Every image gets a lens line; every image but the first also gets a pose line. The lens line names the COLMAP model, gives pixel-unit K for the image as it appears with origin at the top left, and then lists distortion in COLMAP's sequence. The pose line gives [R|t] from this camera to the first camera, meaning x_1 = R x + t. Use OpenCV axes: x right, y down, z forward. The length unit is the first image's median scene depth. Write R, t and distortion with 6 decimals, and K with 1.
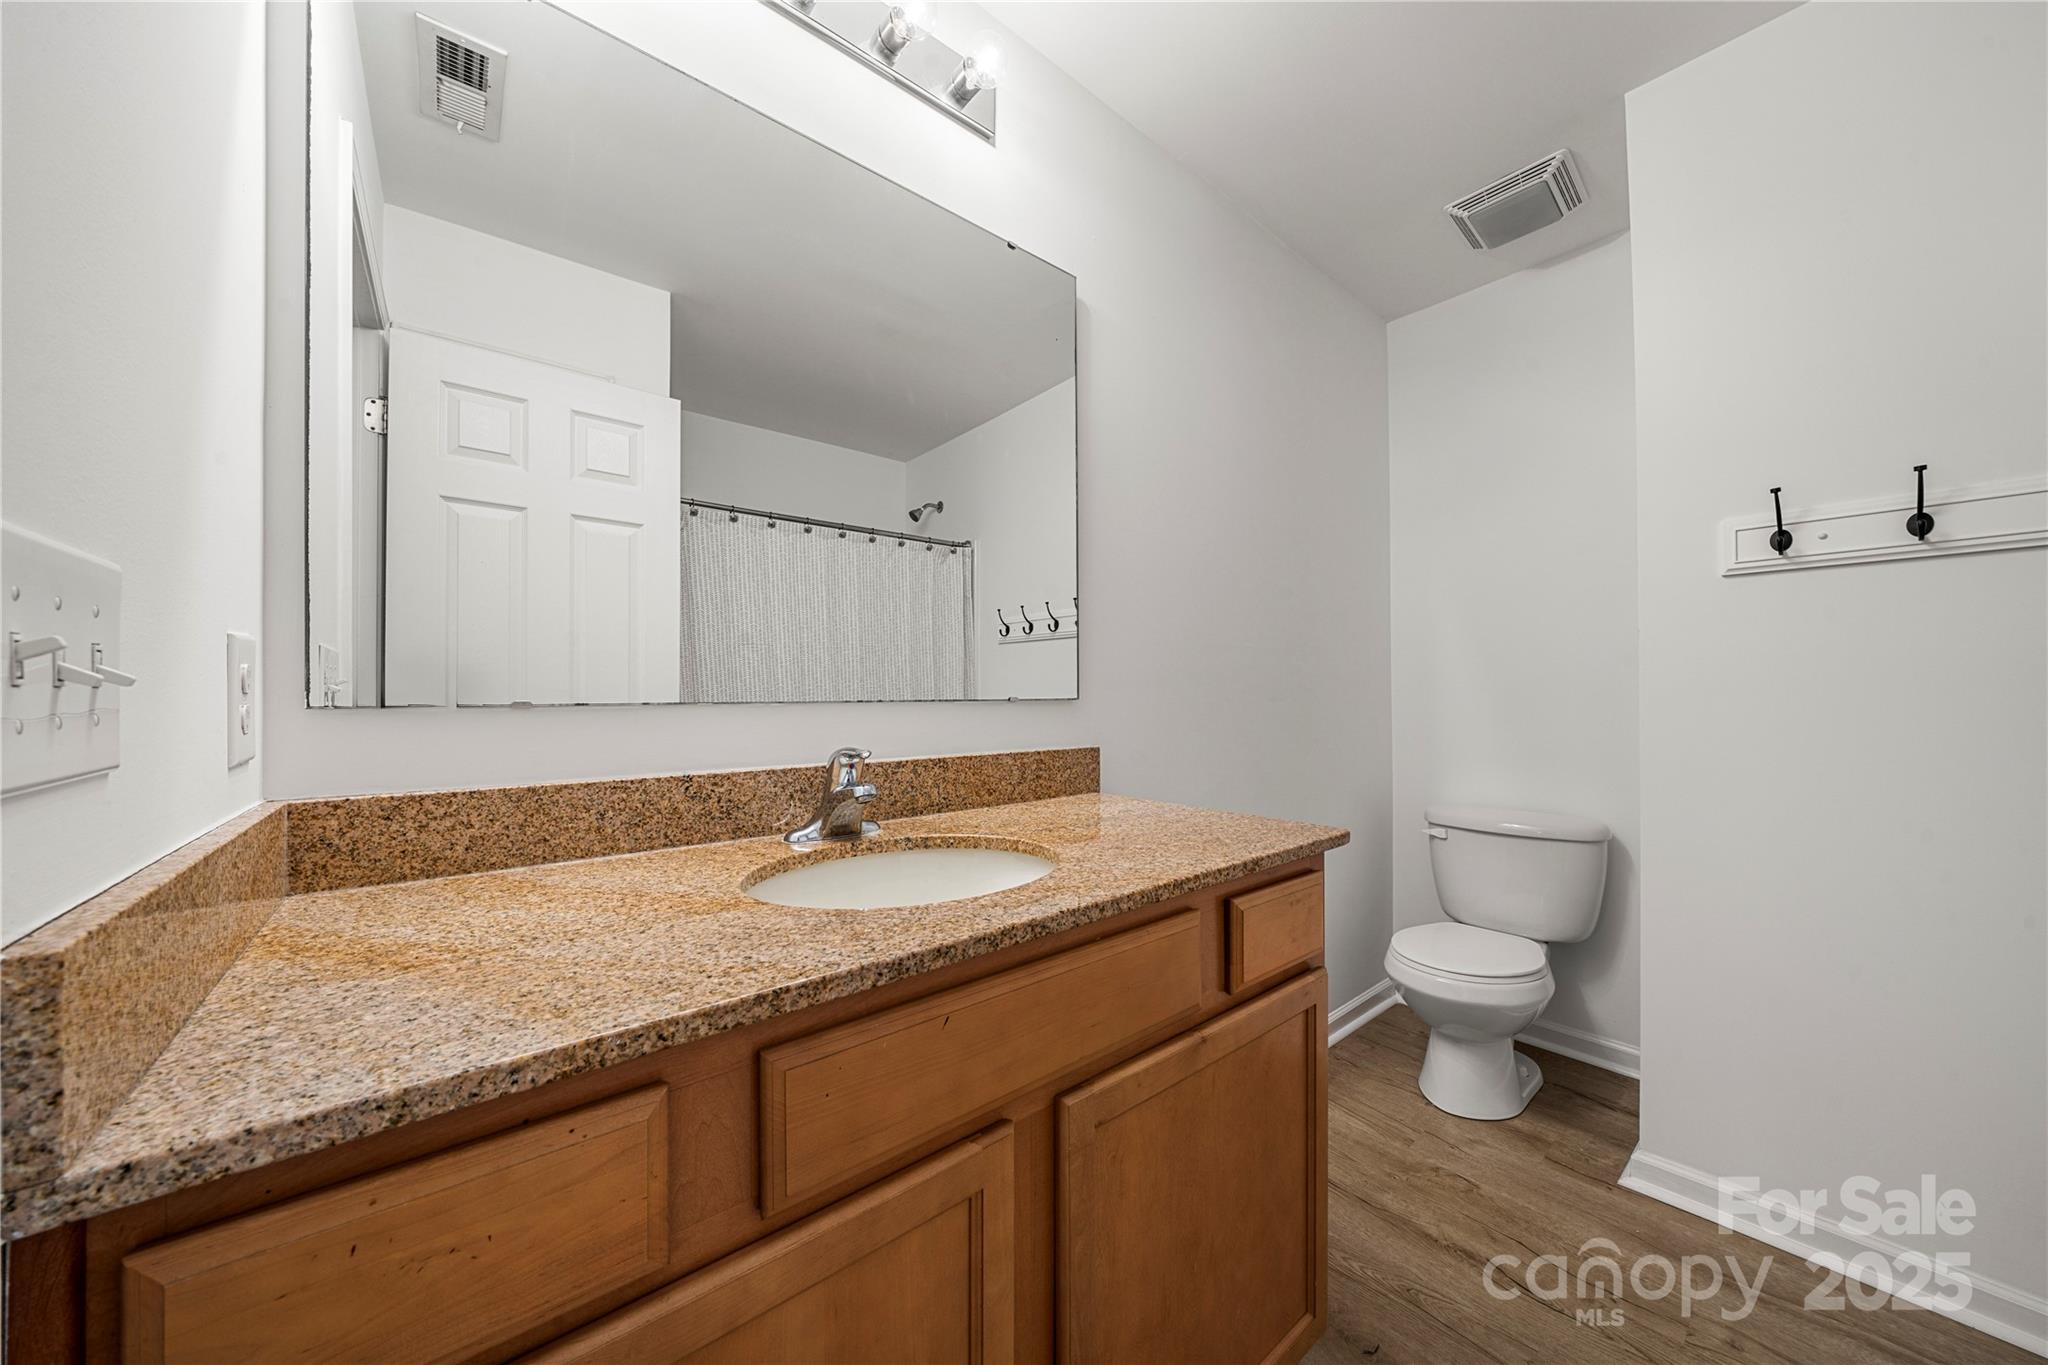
lens RADIAL K [[693.2, 0, 976.0], [0, 693.2, 696.6], [0, 0, 1]] dist [-0.001355, 0.000042]
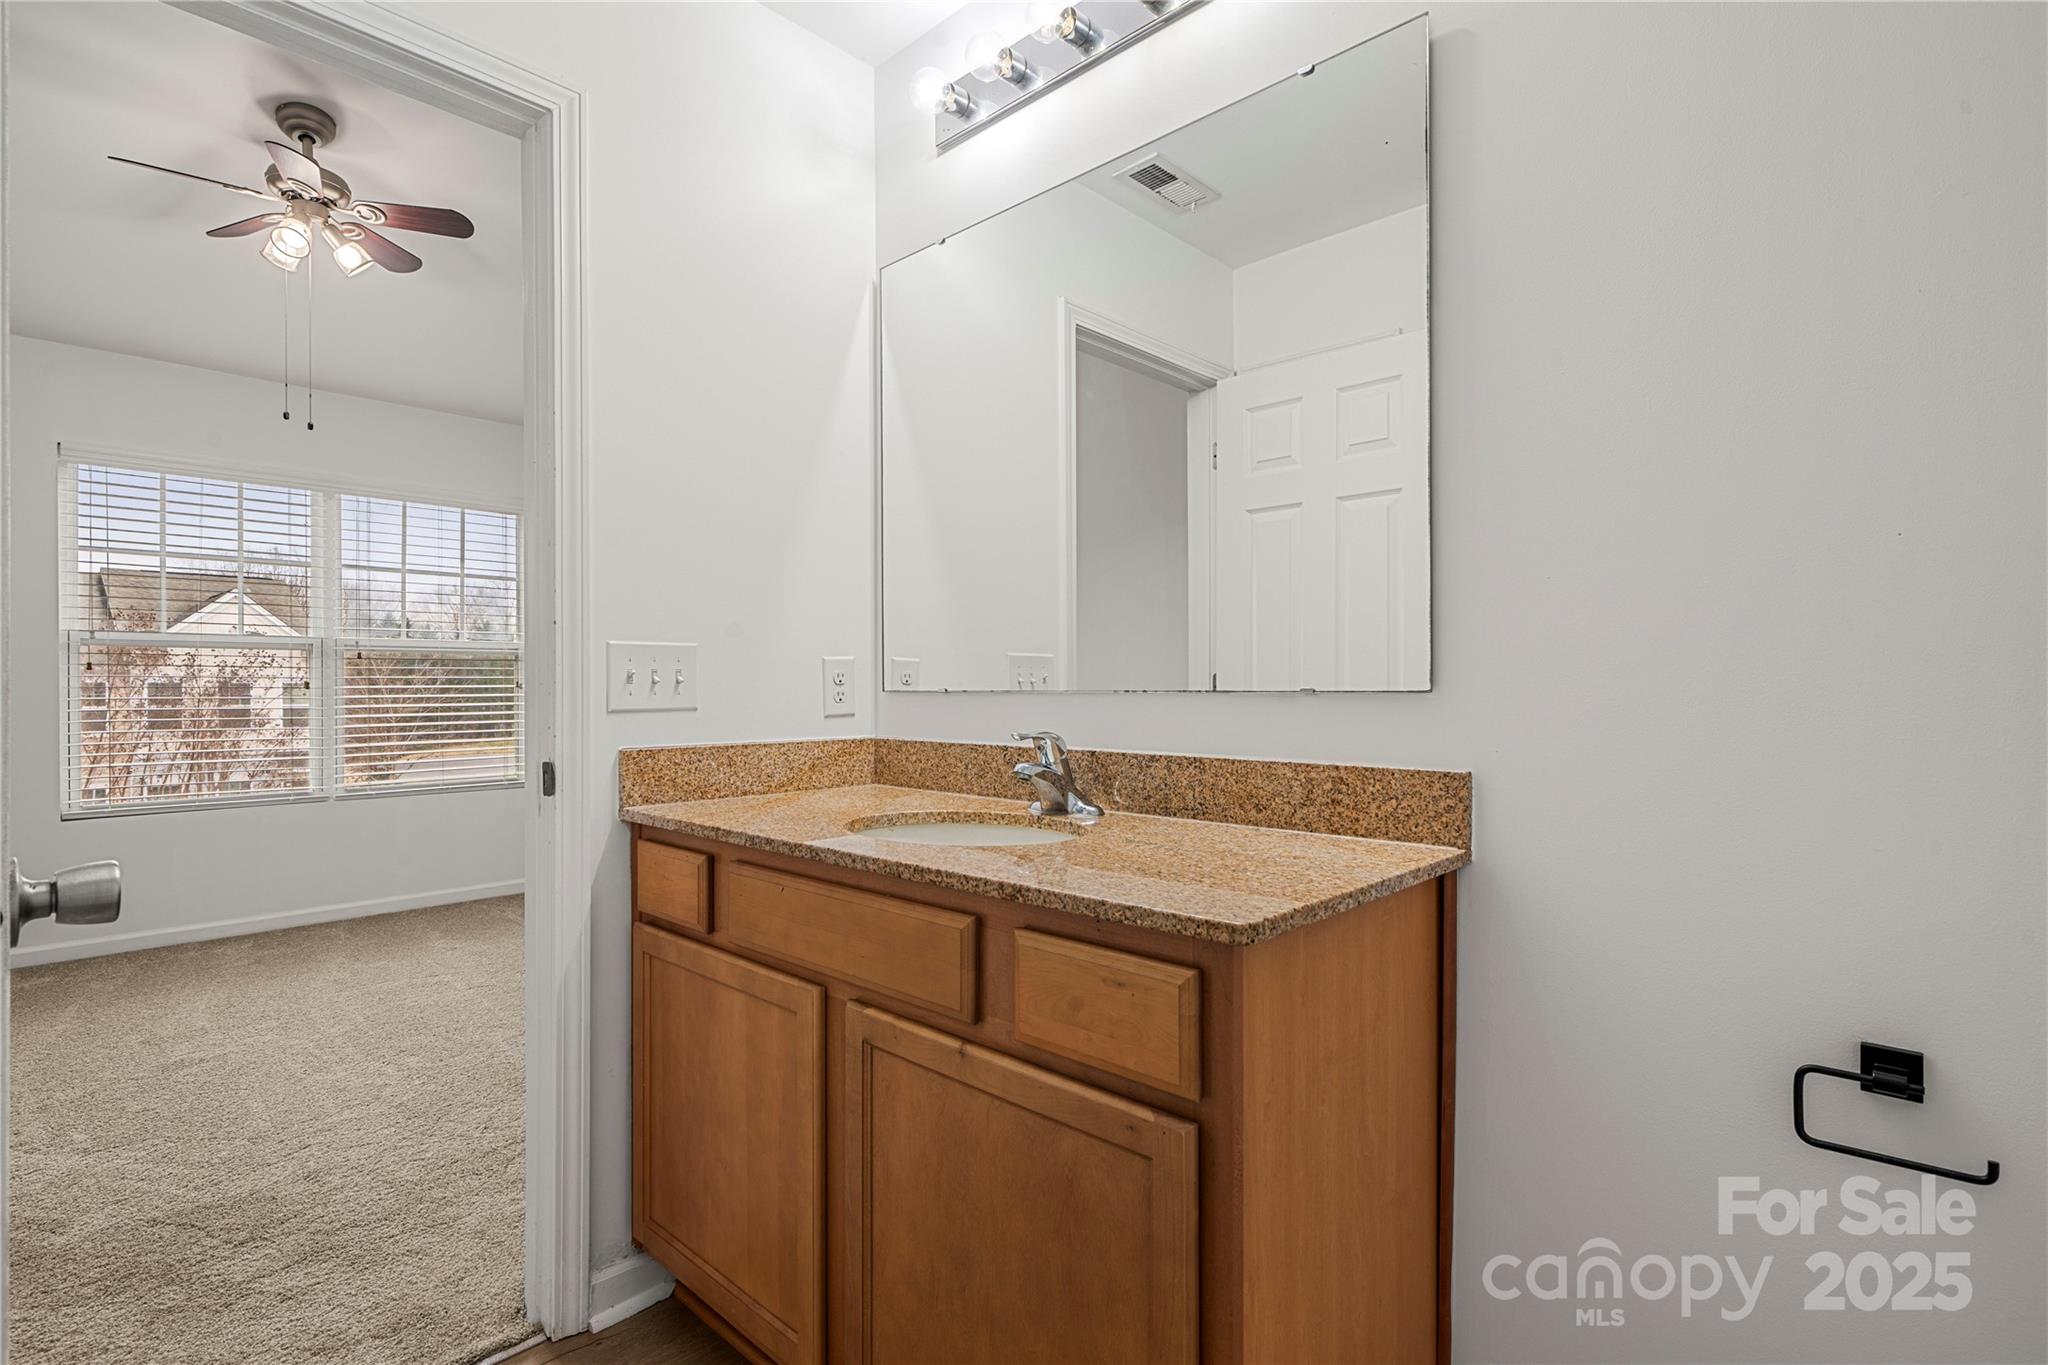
lens RADIAL K [[961.2, 0, 1020.2], [0, 961.2, 675.0], [0, 0, 1]] dist [-0.003694, -0.000189]
pose [[0.152406, -0.005930, -0.988300, 1.166407], [0.001246, 0.999982, -0.005808, -0.008107], [0.988317, -0.000346, 0.152410, 0.626287]]
